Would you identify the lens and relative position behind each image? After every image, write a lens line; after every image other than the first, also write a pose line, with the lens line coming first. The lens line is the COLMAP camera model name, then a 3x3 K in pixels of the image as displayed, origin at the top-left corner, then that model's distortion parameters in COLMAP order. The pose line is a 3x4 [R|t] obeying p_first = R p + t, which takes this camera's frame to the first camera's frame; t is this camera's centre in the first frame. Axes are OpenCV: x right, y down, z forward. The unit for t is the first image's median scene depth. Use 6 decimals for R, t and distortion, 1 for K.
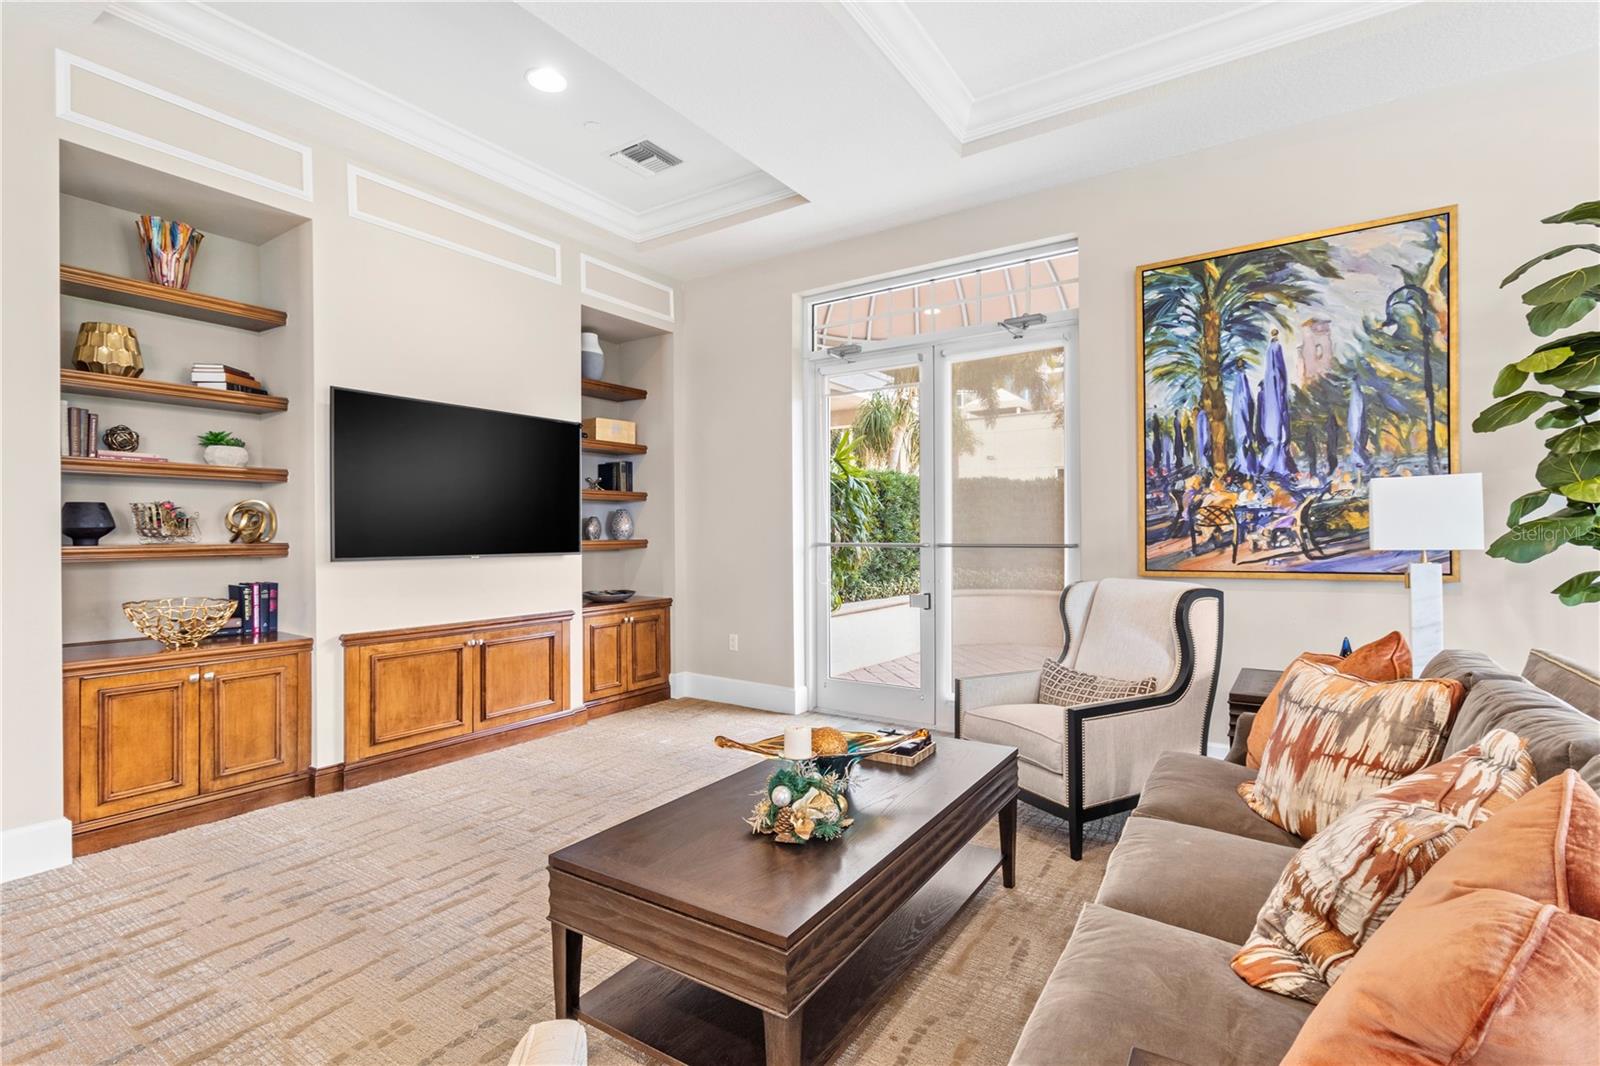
lens RADIAL K [[748.2, 0, 797.0], [0, 748.2, 529.4], [0, 0, 1]] dist [0.000634, 0.000136]
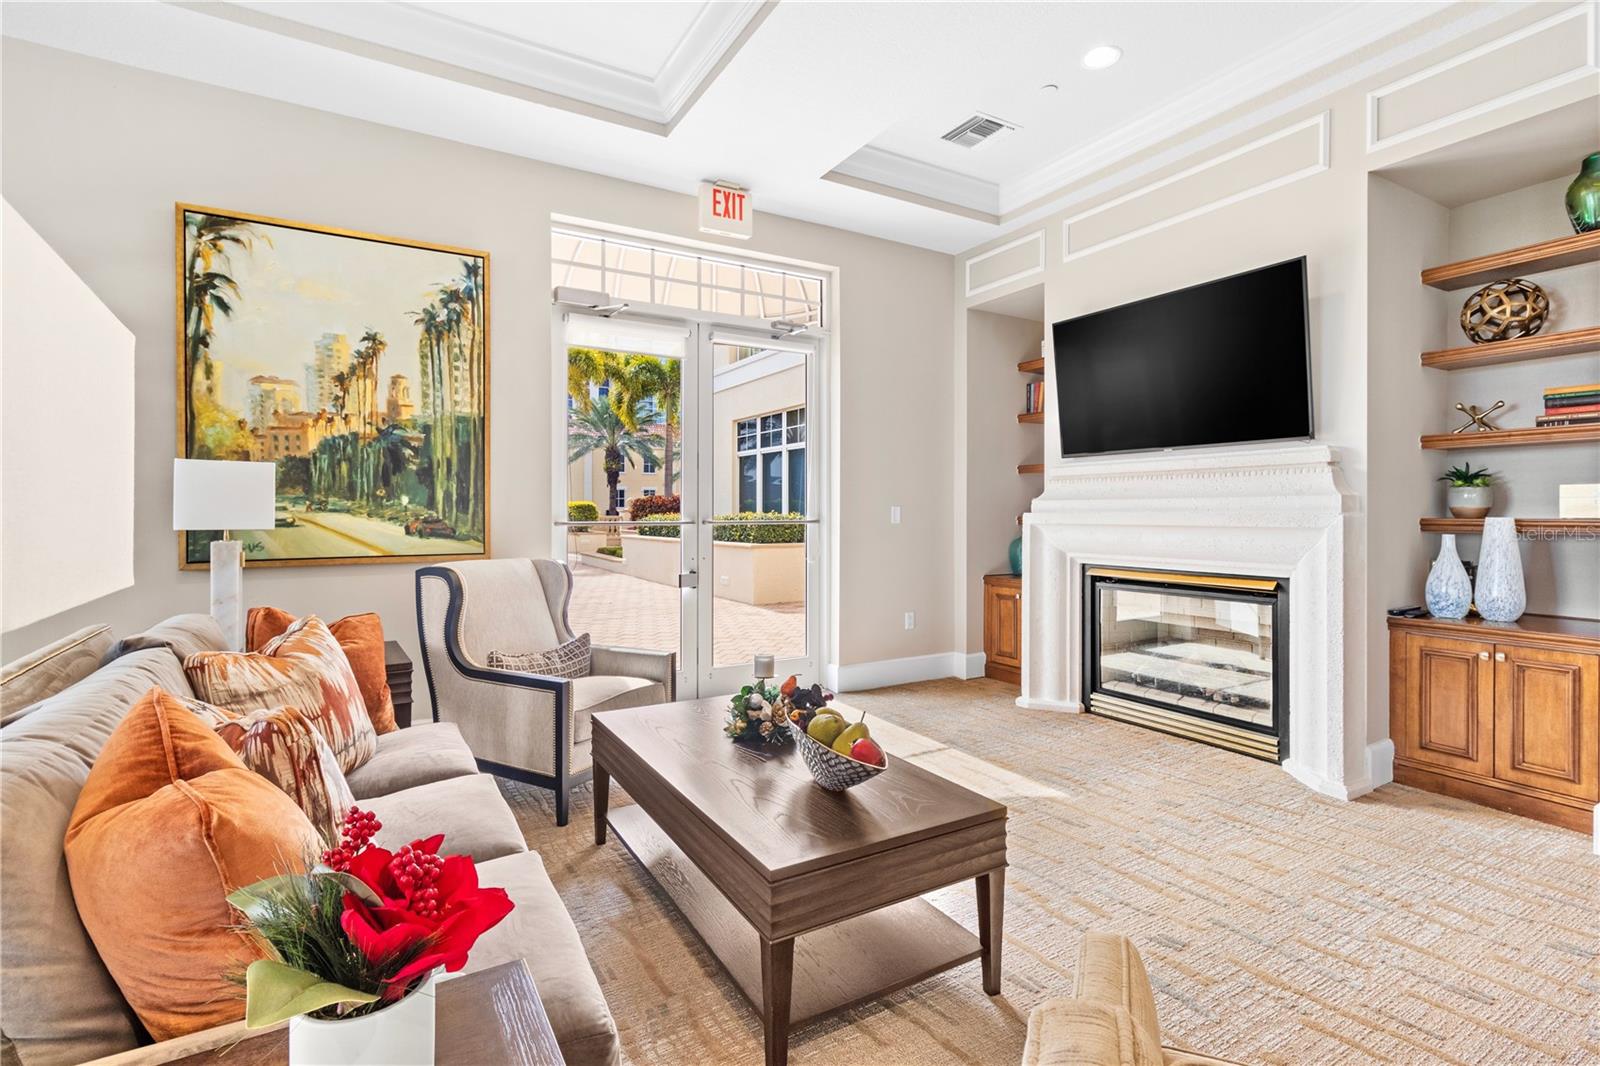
lens RADIAL K [[748.2, 0, 797.0], [0, 748.2, 529.4], [0, 0, 1]] dist [0.000634, 0.000136]
pose [[-0.448143, 0.022770, -0.893672, 0.599171], [0.004716, 0.999722, 0.023107, -0.002793], [0.893949, 0.006140, -0.448126, 0.946951]]
